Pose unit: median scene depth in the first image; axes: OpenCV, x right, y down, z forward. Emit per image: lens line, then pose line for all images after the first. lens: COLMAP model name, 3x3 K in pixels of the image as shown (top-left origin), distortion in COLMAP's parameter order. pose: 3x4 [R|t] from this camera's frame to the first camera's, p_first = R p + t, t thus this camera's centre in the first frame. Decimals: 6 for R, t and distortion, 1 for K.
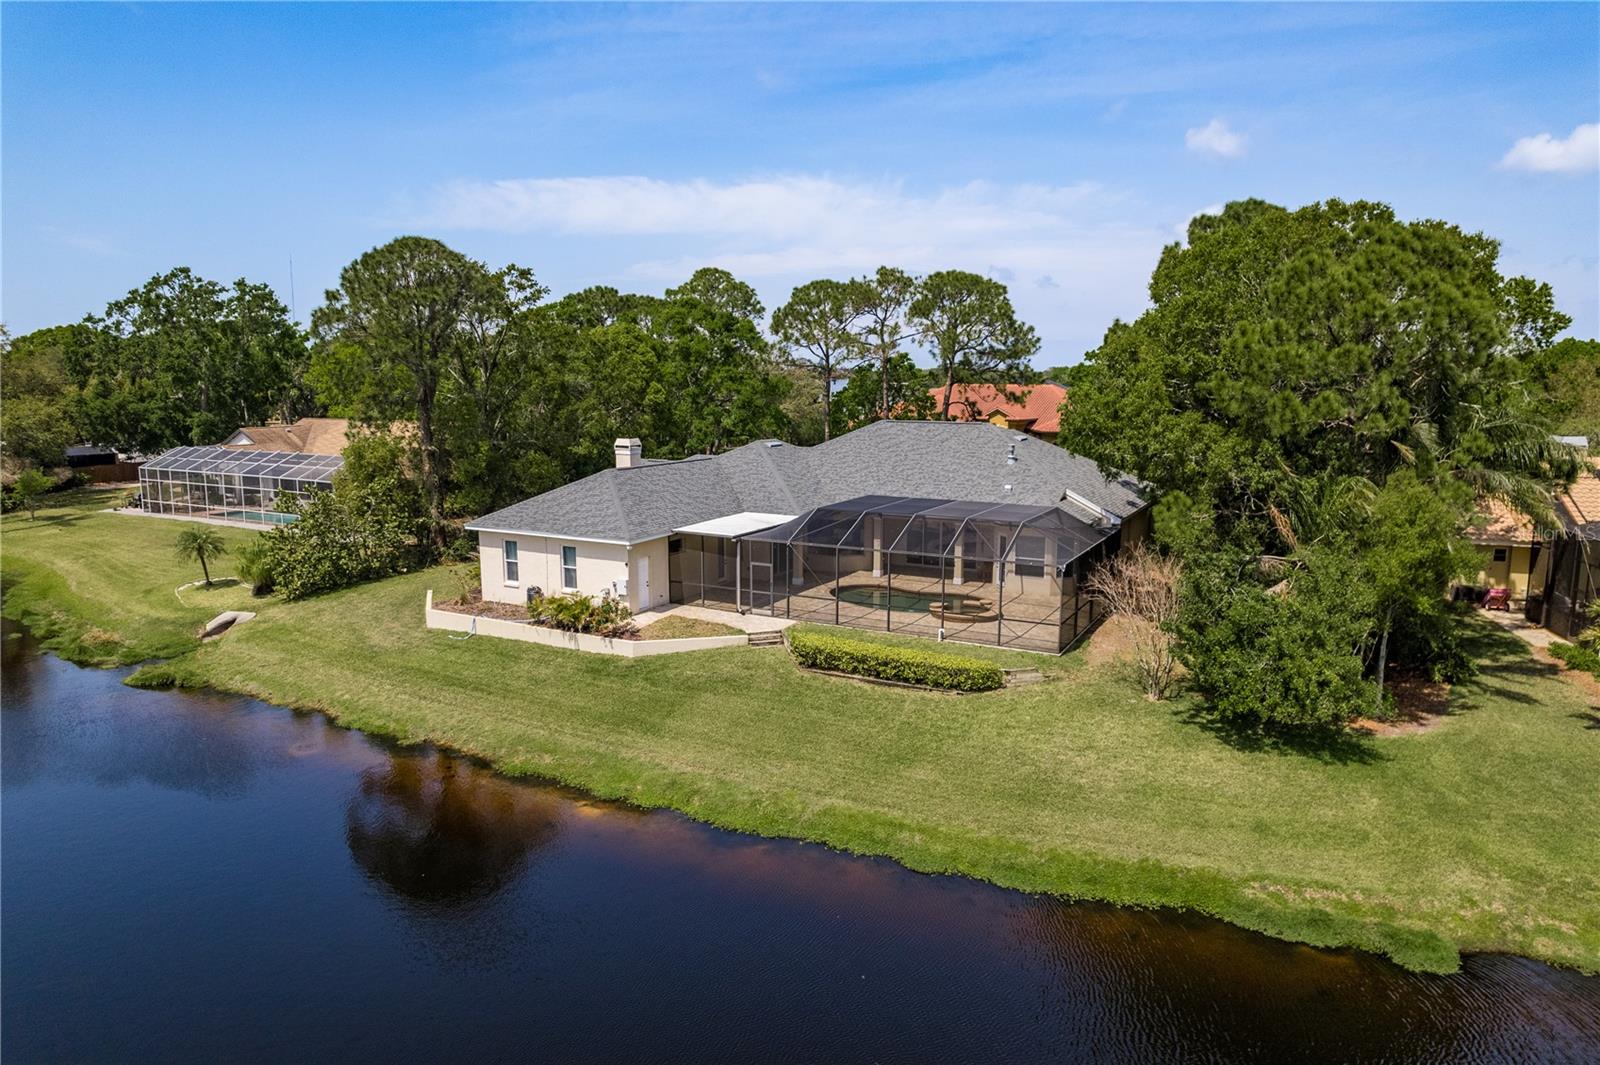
lens RADIAL K [[1069.0, 0, 800.0], [0, 1069.0, 532.5], [0, 0, 1]] dist [-0.043432, -0.000763]
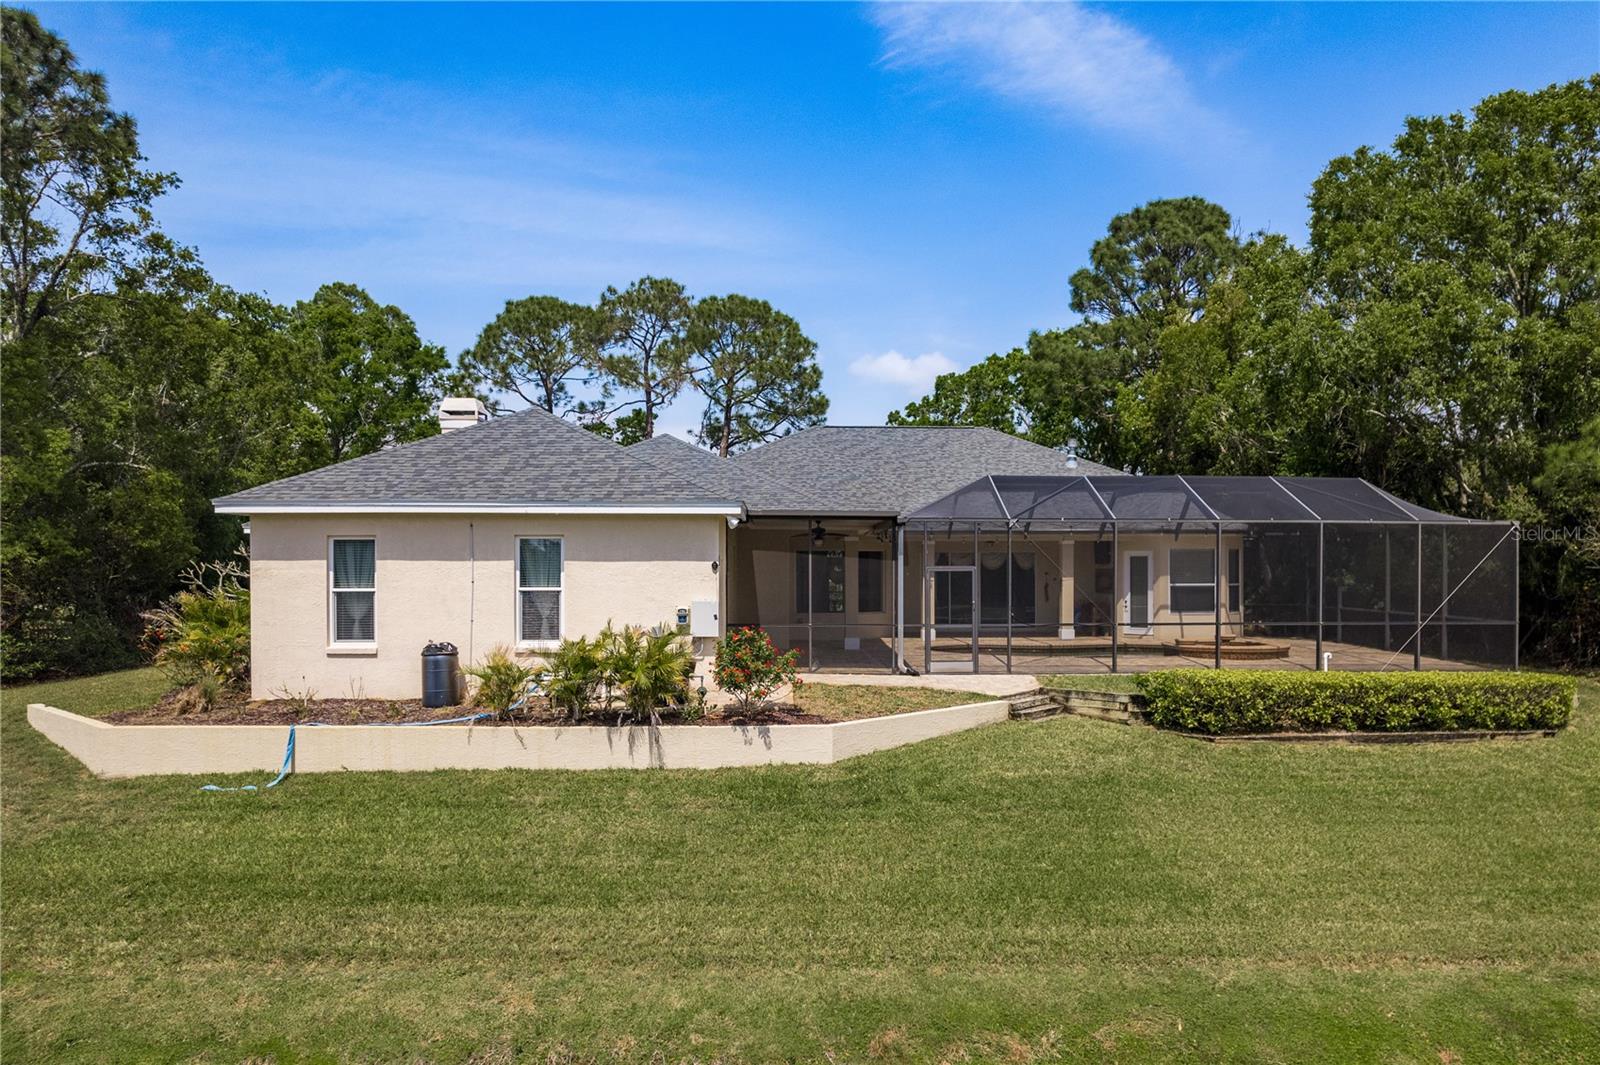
lens RADIAL K [[1089.4, 0, 835.8], [0, 1089.4, 566.1], [0, 0, 1]] dist [-0.087420, 0.077665]
pose [[0.852482, 0.000575, 0.522756, -0.393551], [0.079198, 0.988314, -0.130239, 0.102146], [-0.516722, 0.152428, 0.842475, 0.676618]]
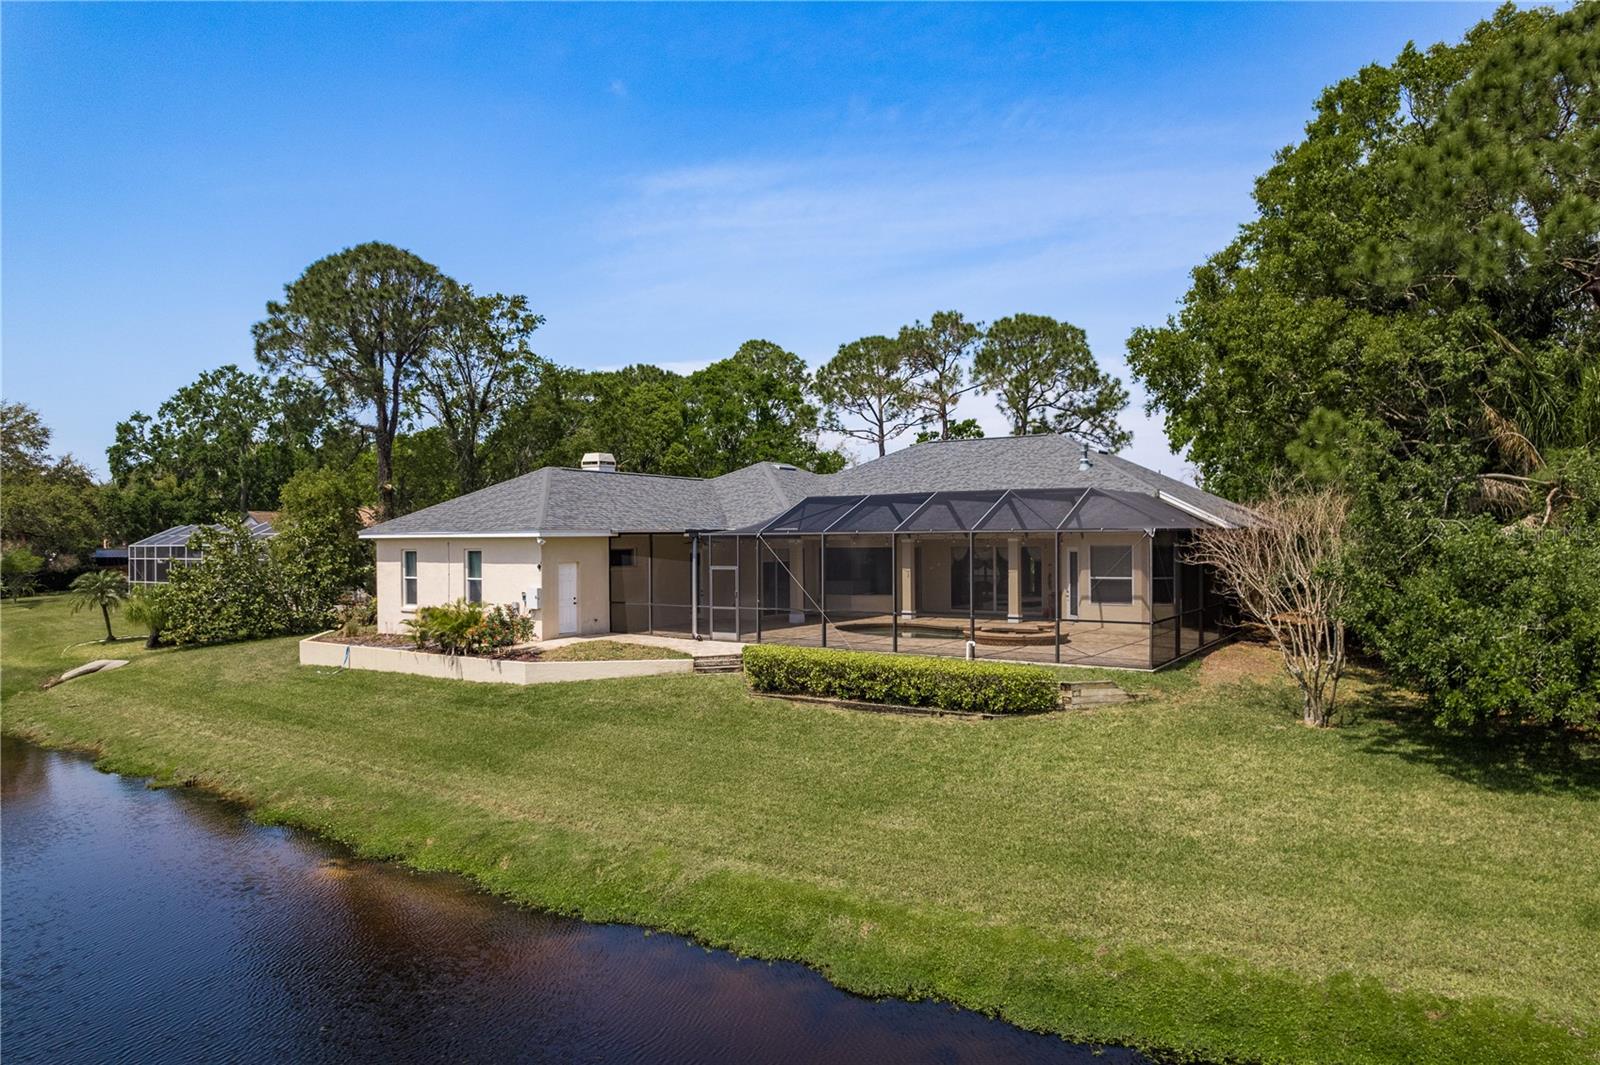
lens RADIAL K [[1047.7, 0, 800.0], [0, 1047.7, 532.5], [0, 0, 1]] dist [-0.072369, 0.061251]
pose [[0.994893, -0.008049, -0.100612, 0.096538], [-0.008060, 0.987296, -0.158687, 0.132453], [0.100611, 0.158688, 0.982189, 0.354570]]
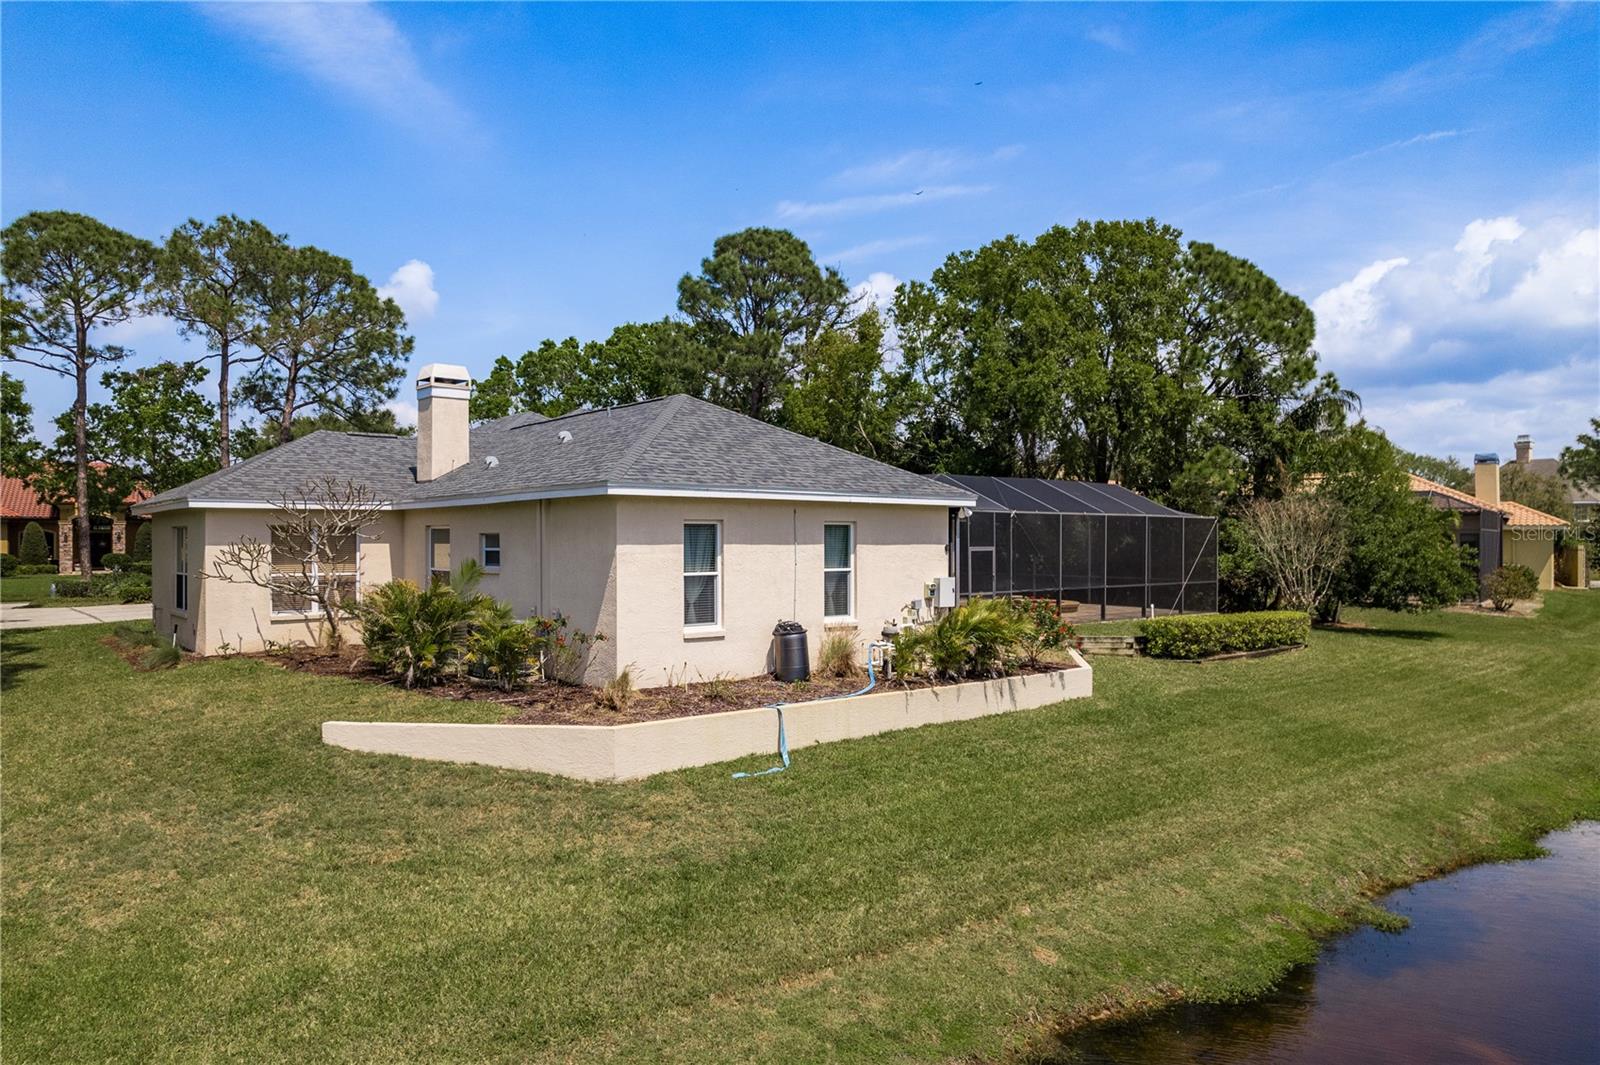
lens RADIAL K [[1069.0, 0, 800.0], [0, 1069.0, 532.5], [0, 0, 1]] dist [-0.043432, -0.000763]
pose [[0.363396, 0.006446, 0.931613, -0.760512], [0.139957, 0.988250, -0.061432, 0.049578], [-0.921062, 0.152710, 0.358224, 0.984270]]
